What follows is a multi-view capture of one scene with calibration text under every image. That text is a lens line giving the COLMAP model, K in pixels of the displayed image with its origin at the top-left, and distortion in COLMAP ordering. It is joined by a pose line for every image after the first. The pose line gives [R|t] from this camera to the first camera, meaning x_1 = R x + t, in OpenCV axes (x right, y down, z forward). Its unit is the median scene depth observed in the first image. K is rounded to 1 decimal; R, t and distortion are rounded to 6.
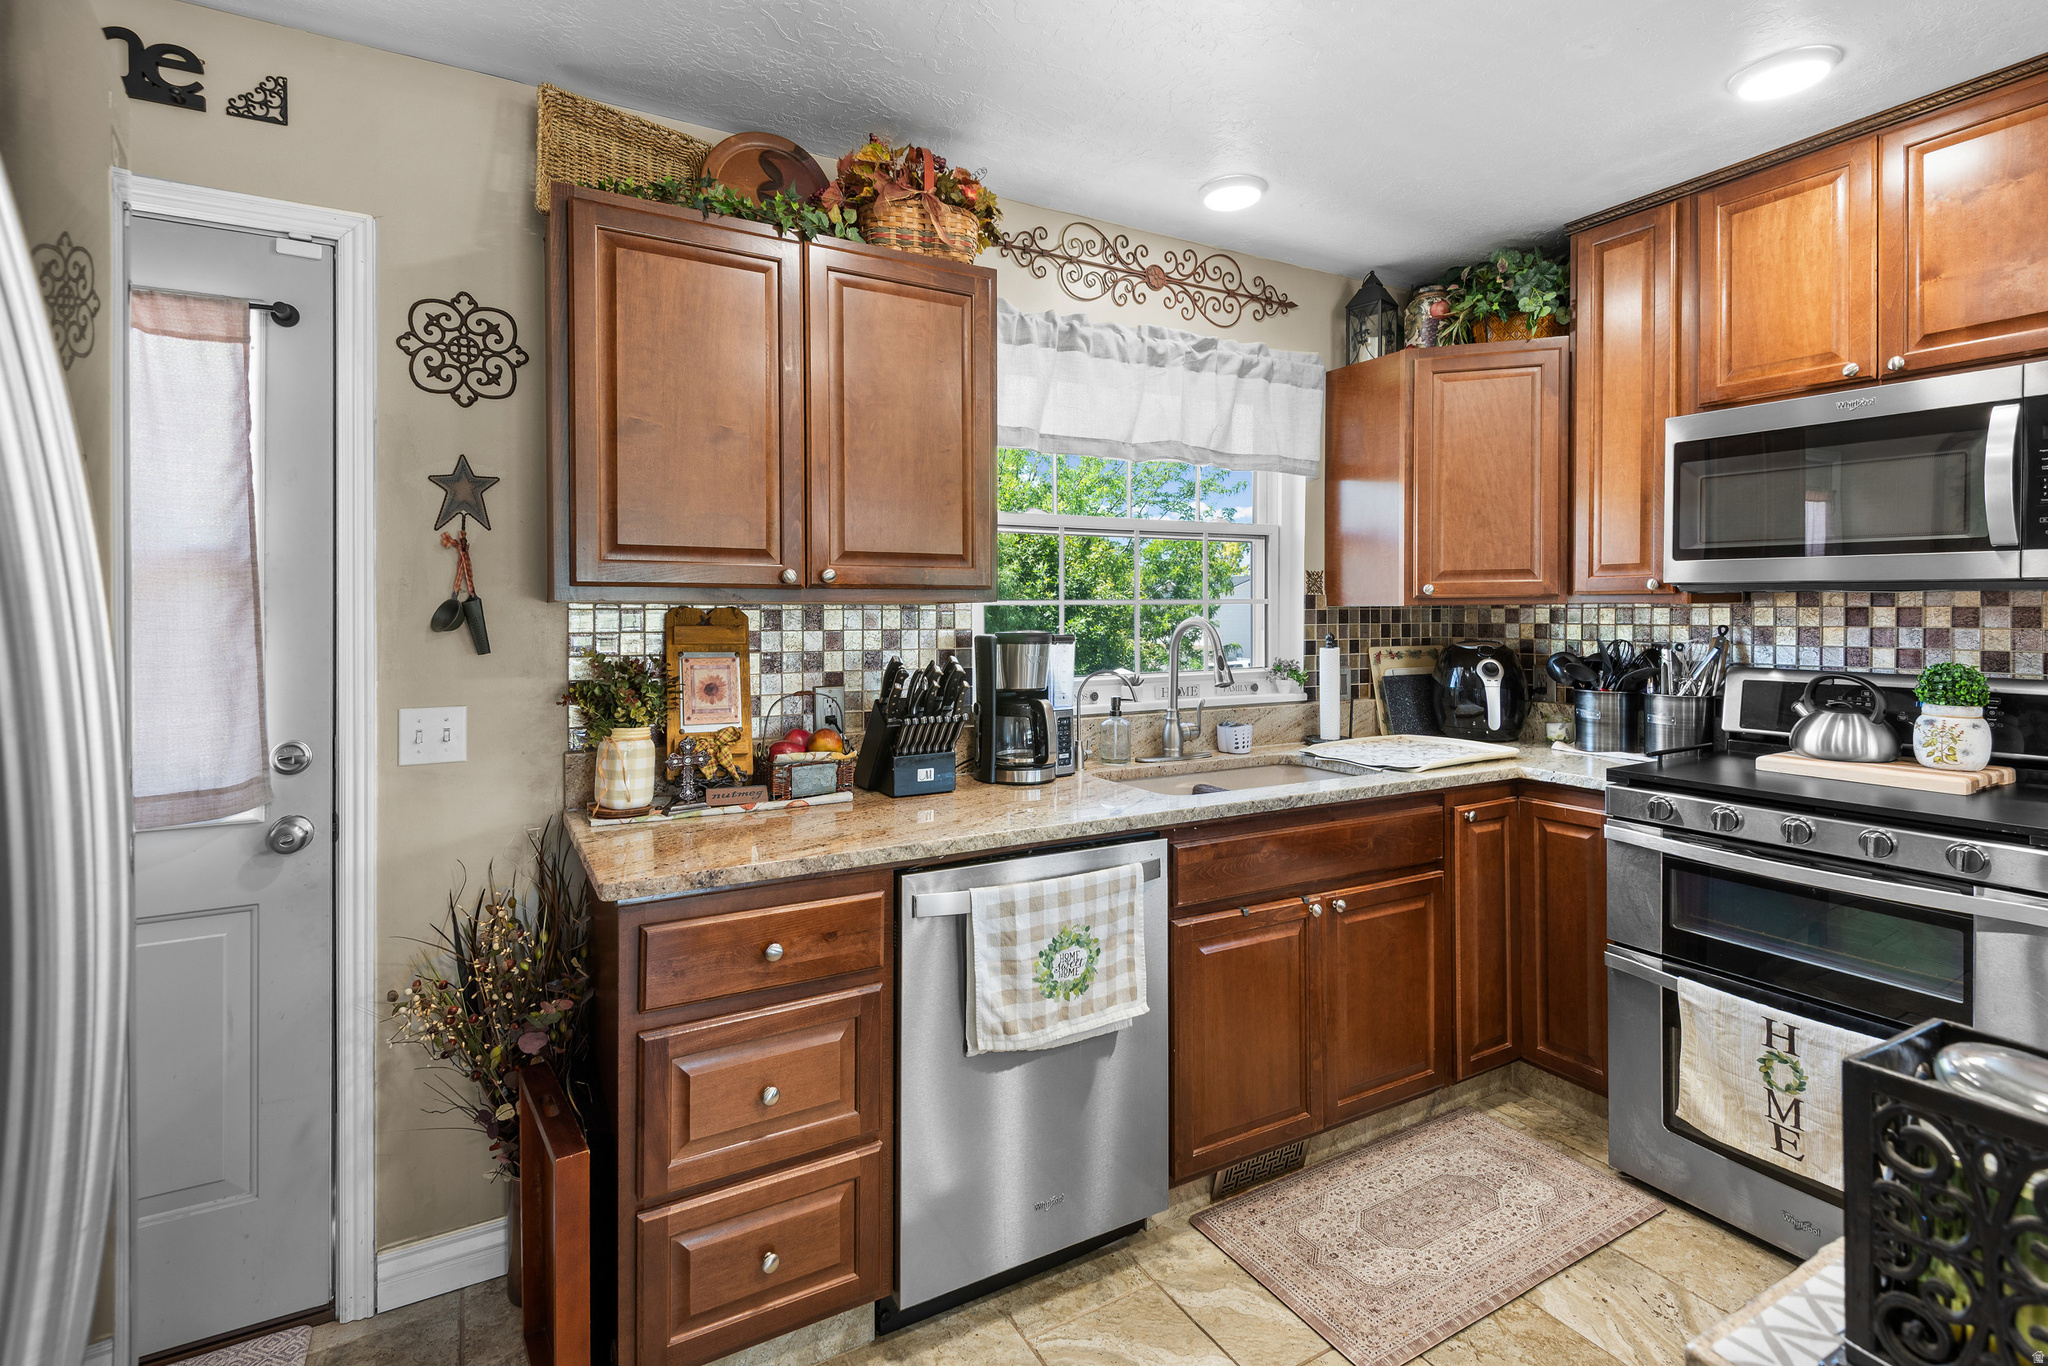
lens RADIAL K [[948.9, 0, 1021.6], [0, 948.9, 623.0], [0, 0, 1]] dist [0.039207, -0.026375]
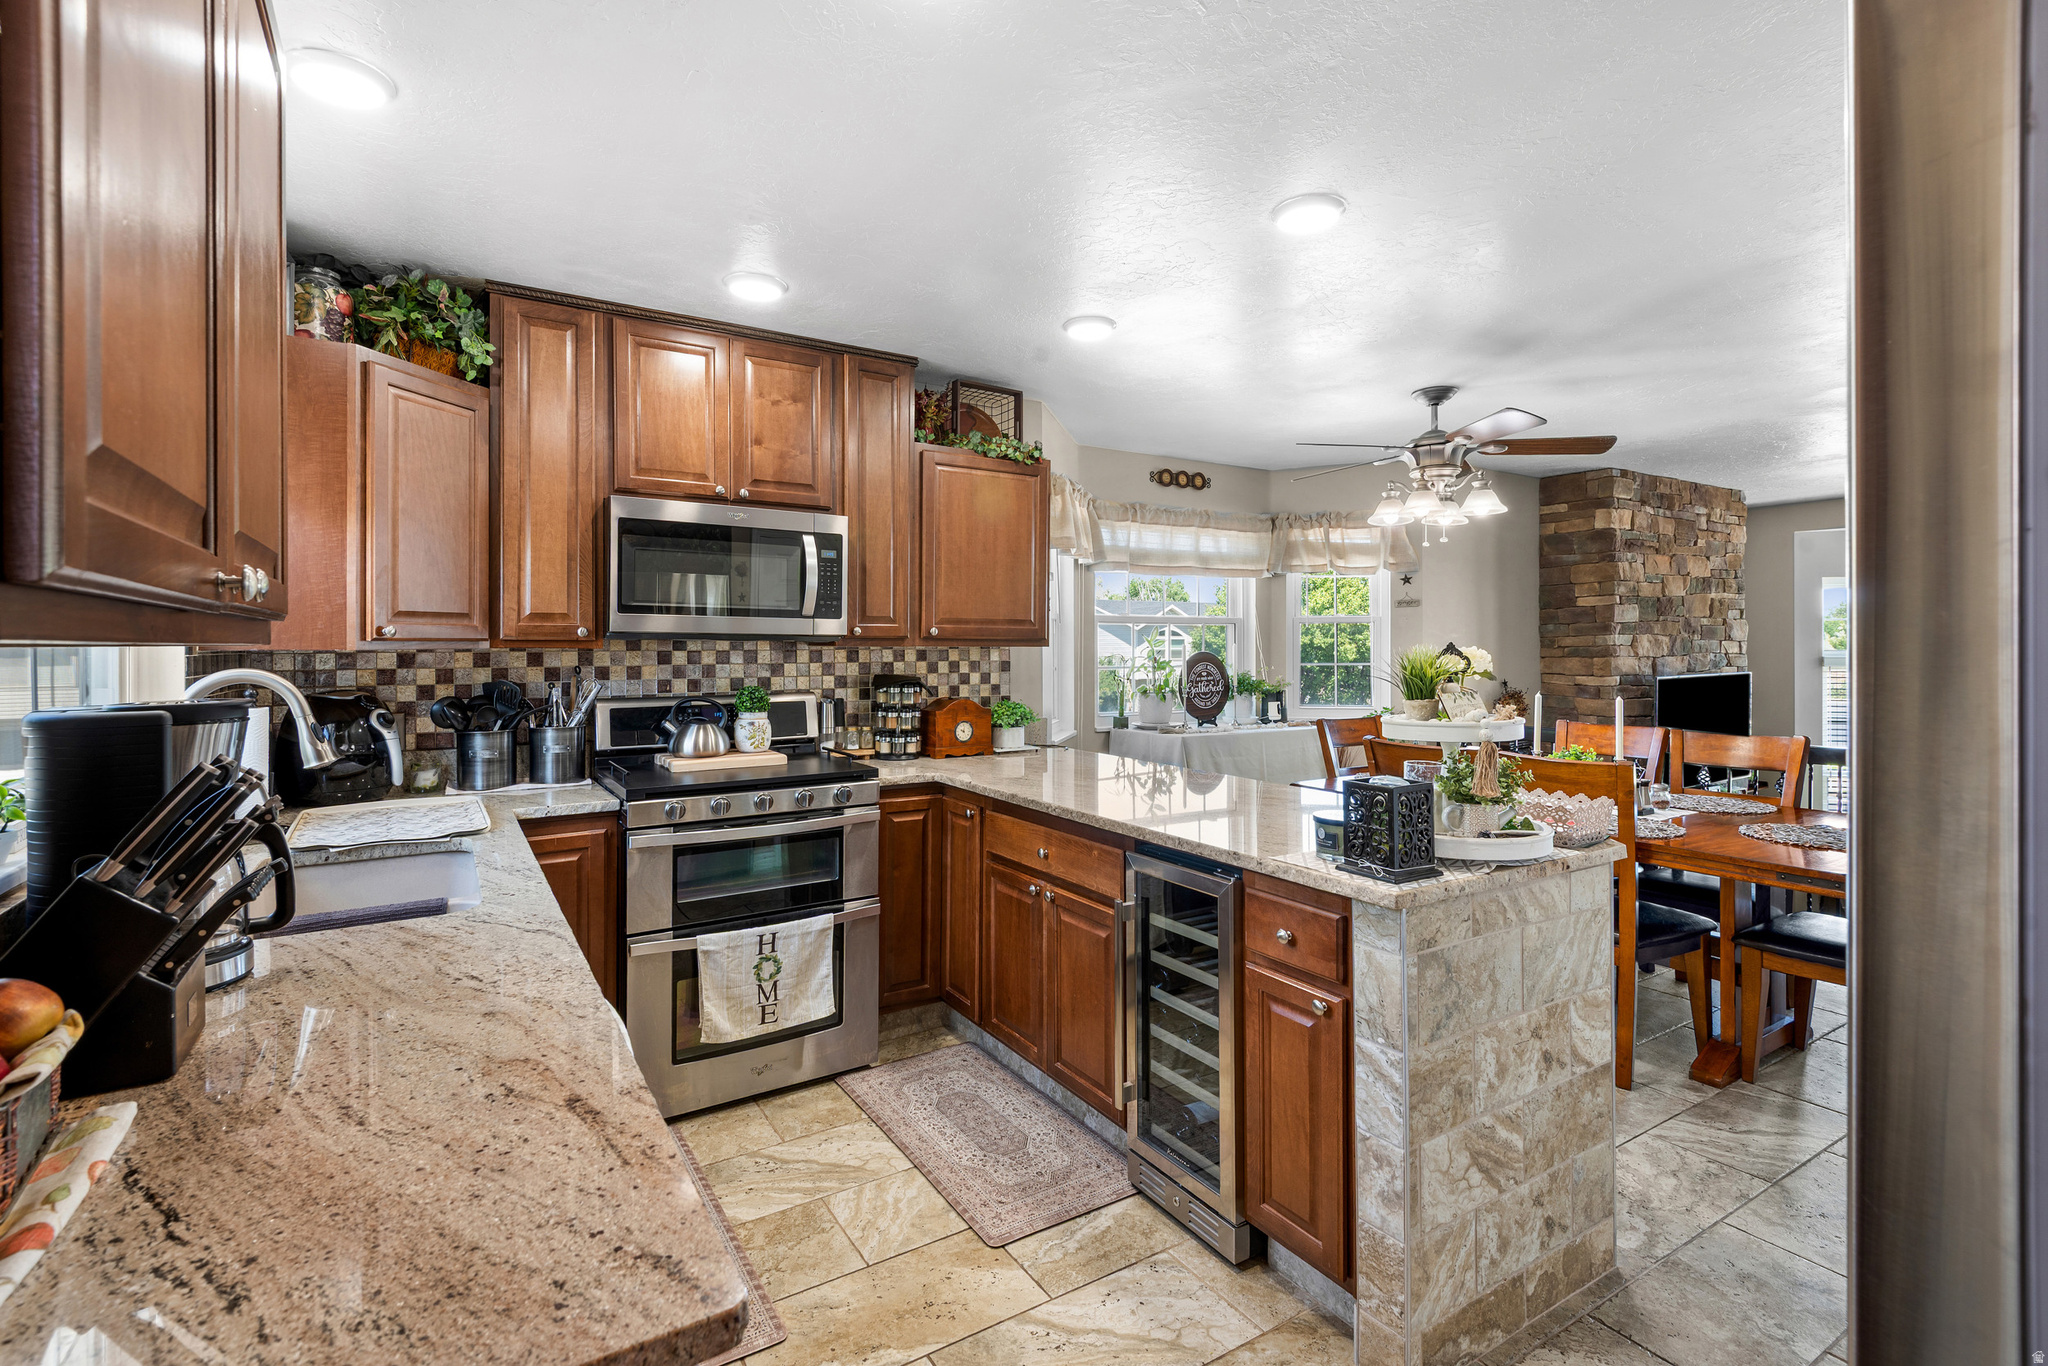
lens RADIAL K [[945.4, 0, 1019.7], [0, 945.4, 652.3], [0, 0, 1]] dist [0.042849, -0.034988]
pose [[-0.047361, -0.004286, 0.998869, -0.500739], [0.015897, 0.999861, 0.005044, -0.012023], [-0.998751, 0.016118, -0.047286, 0.498332]]
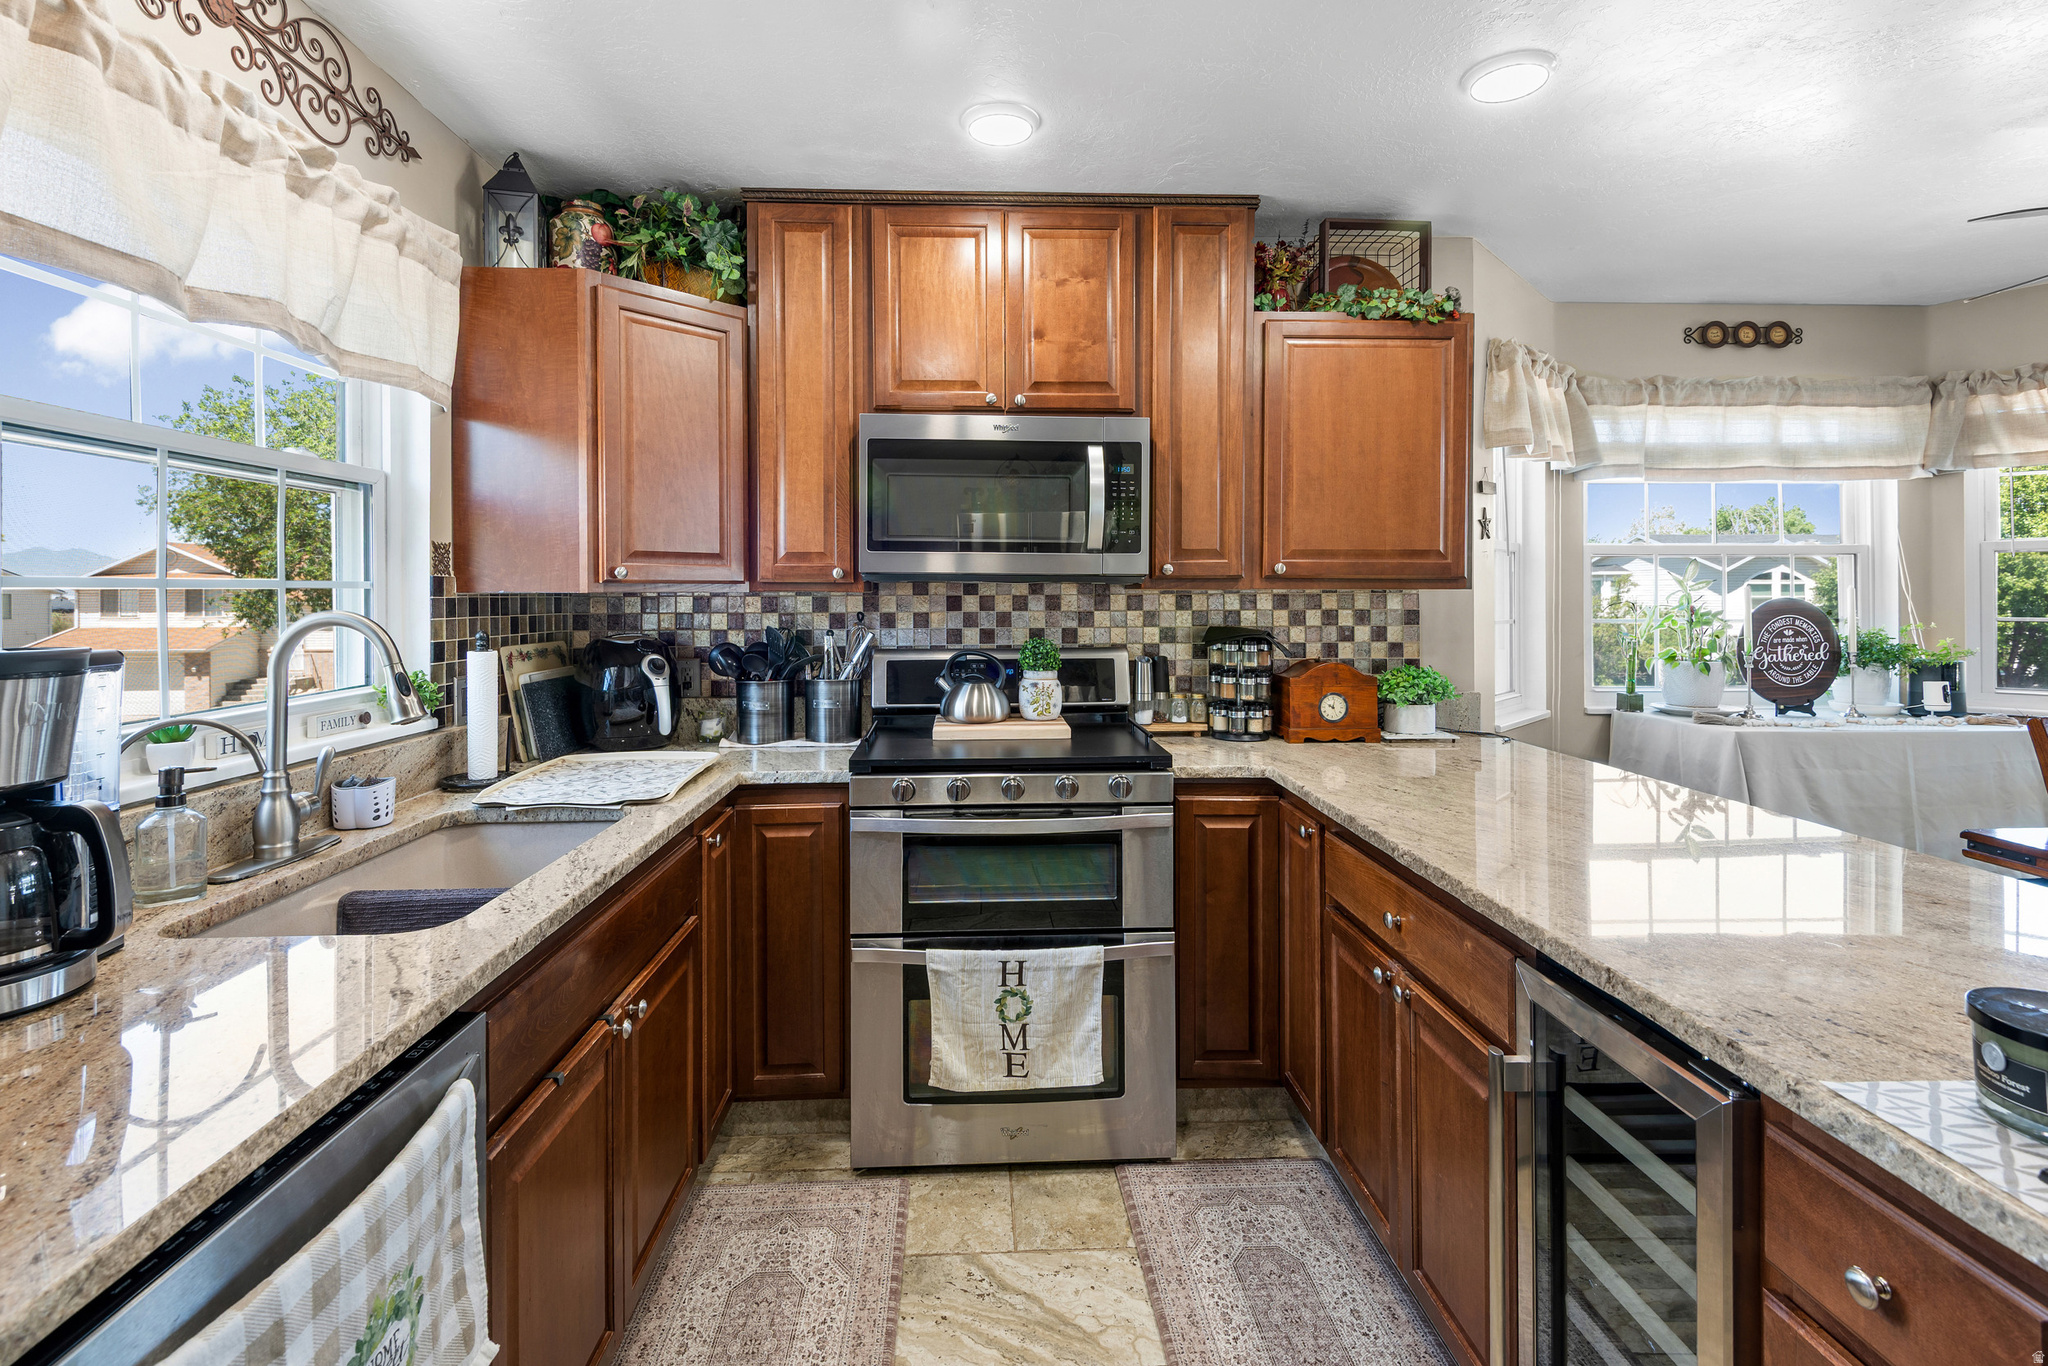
lens RADIAL K [[953.1, 0, 1002.2], [0, 953.1, 600.0], [0, 0, 1]] dist [0.036853, -0.025000]
pose [[0.457718, -0.001907, 0.889095, -0.160957], [0.014360, 0.999883, -0.005248, -0.003057], [-0.888981, 0.015170, 0.457692, 0.359934]]
